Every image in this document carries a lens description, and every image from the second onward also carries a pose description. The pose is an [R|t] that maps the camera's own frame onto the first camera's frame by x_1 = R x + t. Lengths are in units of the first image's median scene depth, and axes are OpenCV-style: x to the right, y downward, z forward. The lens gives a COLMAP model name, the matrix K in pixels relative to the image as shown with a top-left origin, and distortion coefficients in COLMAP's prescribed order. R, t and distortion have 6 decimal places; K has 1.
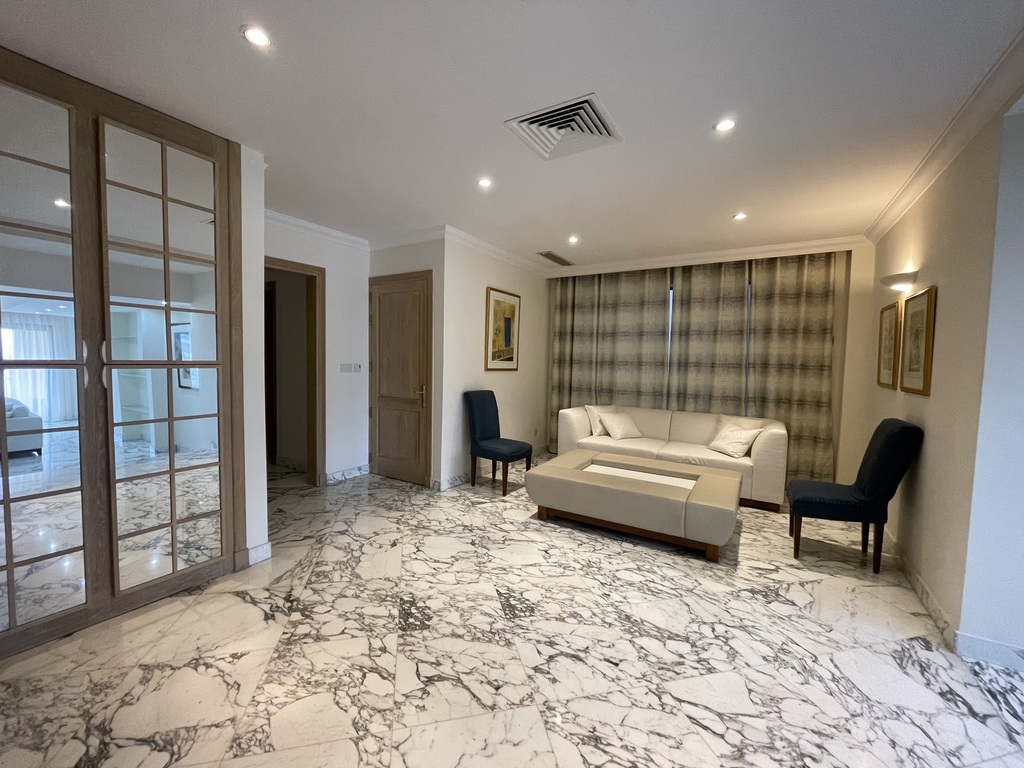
lens RADIAL K [[415.5, 0, 511.4], [0, 415.5, 383.2], [0, 0, 1]] dist [0.012230, 0.000768]
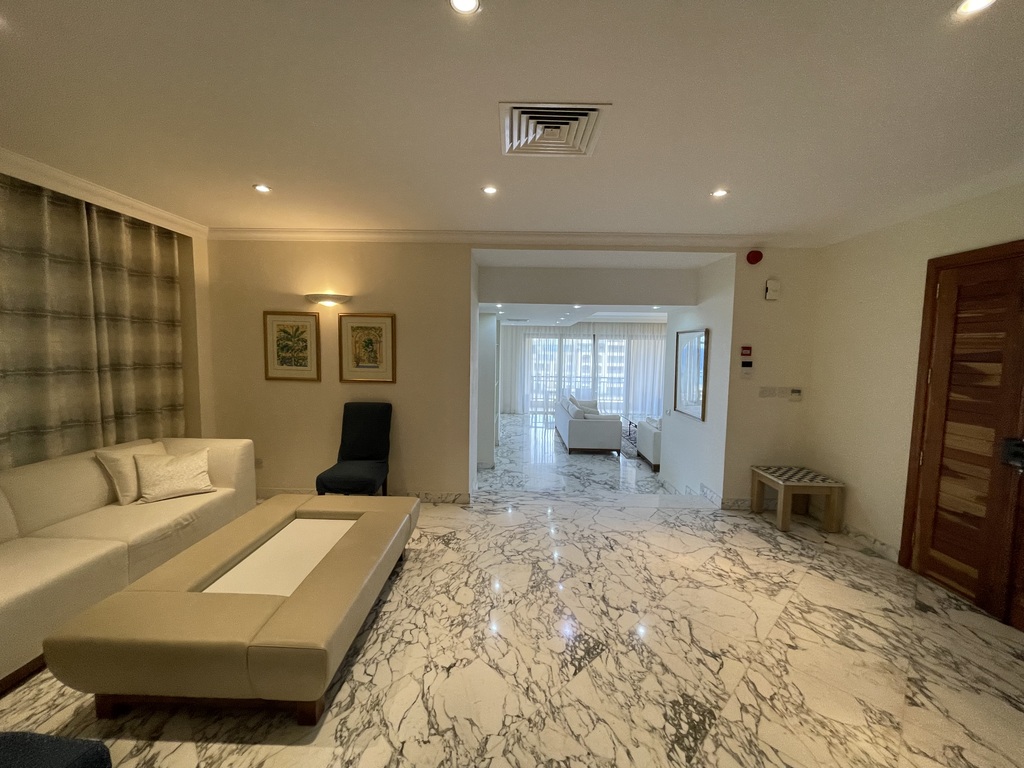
lens RADIAL K [[415.5, 0, 510.1], [0, 415.5, 380.8], [0, 0, 1]] dist [0.012230, 0.000768]
pose [[-0.510254, -0.096347, 0.854610, -0.703638], [0.018292, 0.992264, 0.122788, -0.200003], [-0.859829, 0.078286, -0.504544, 1.699148]]
